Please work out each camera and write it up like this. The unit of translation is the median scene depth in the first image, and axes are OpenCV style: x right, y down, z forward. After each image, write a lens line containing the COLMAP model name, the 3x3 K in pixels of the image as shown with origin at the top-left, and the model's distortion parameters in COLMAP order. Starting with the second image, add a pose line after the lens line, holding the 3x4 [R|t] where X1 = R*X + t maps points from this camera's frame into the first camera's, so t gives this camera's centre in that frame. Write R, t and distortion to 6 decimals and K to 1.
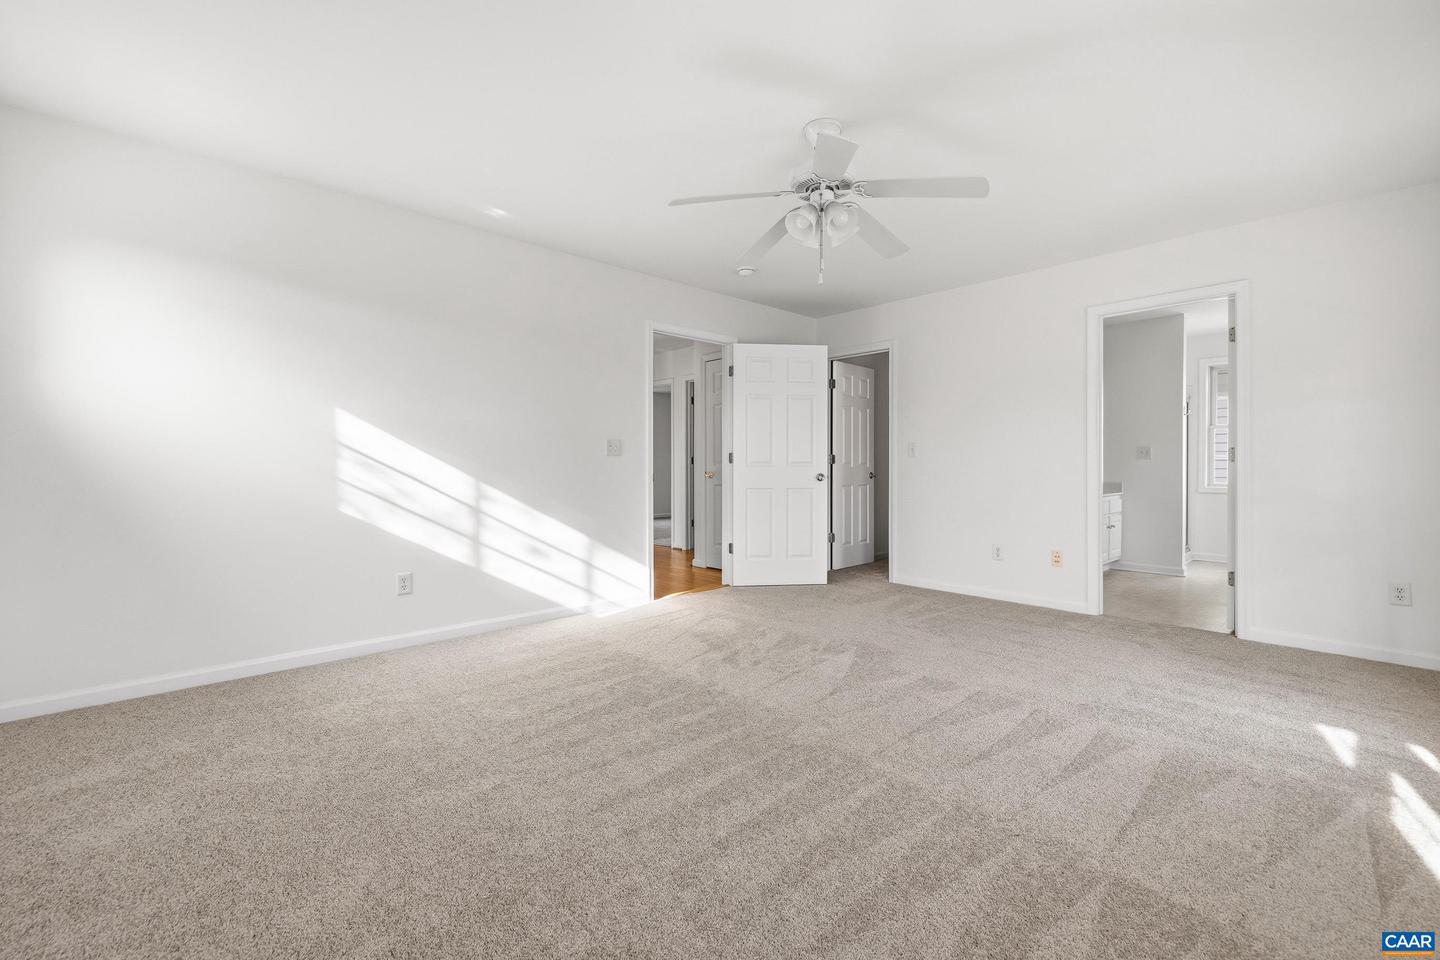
lens RADIAL K [[614.7, 0, 712.2], [0, 614.7, 464.0], [0, 0, 1]] dist [0.000661, 0.000931]
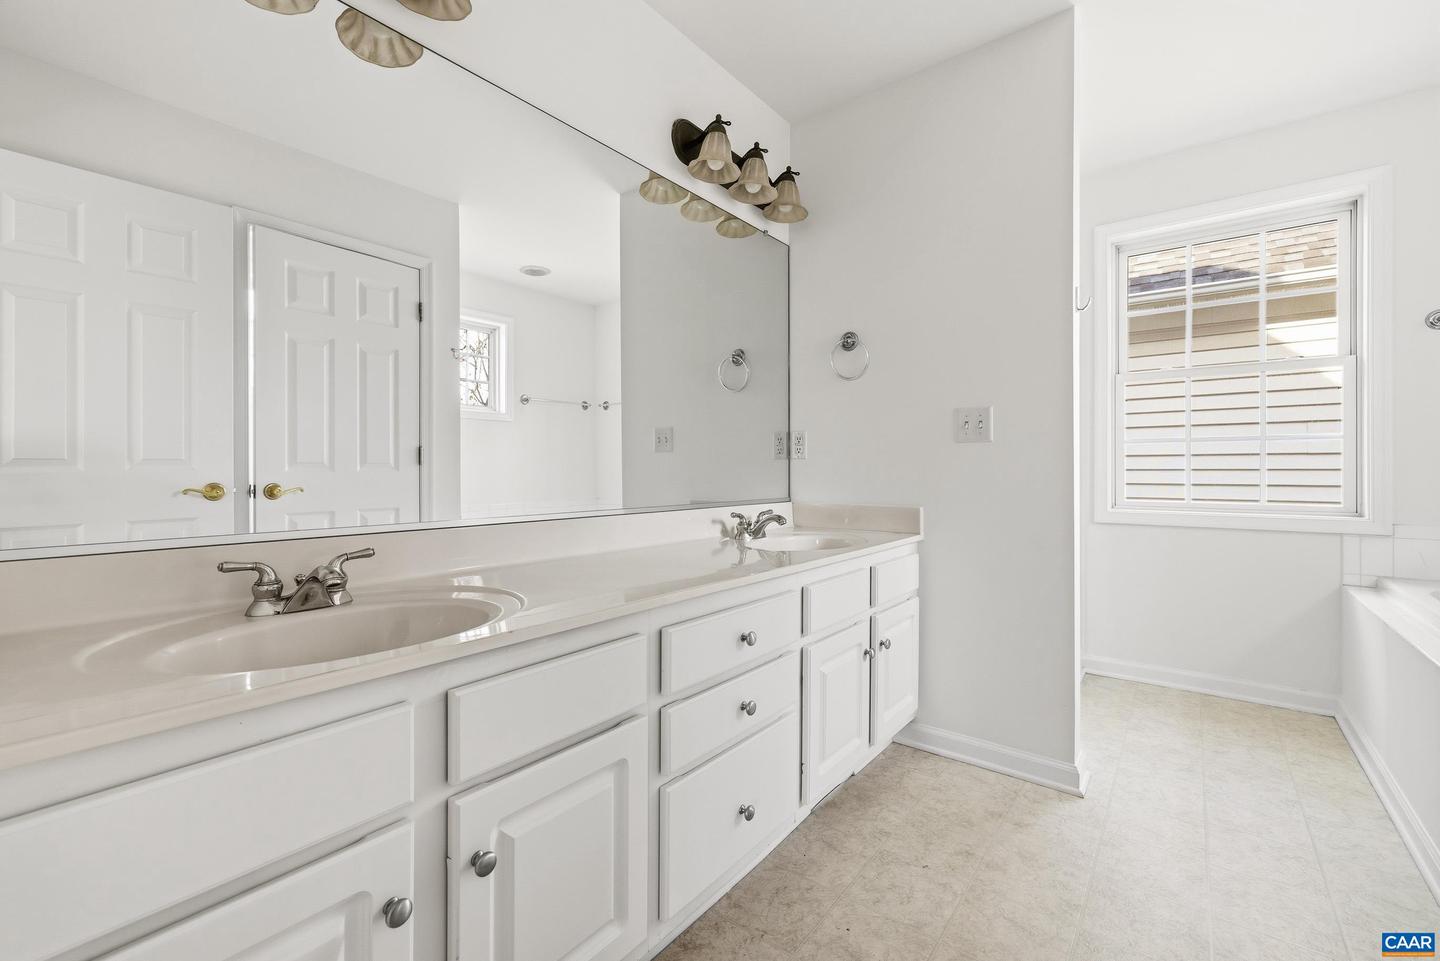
lens RADIAL K [[614.7, 0, 712.2], [0, 614.7, 464.5], [0, 0, 1]] dist [0.000661, 0.000931]
pose [[0.986507, -0.003027, 0.163690, 0.493916], [0.003940, 0.999978, -0.005258, 0.006342], [-0.163670, 0.005832, 0.986498, 0.672759]]
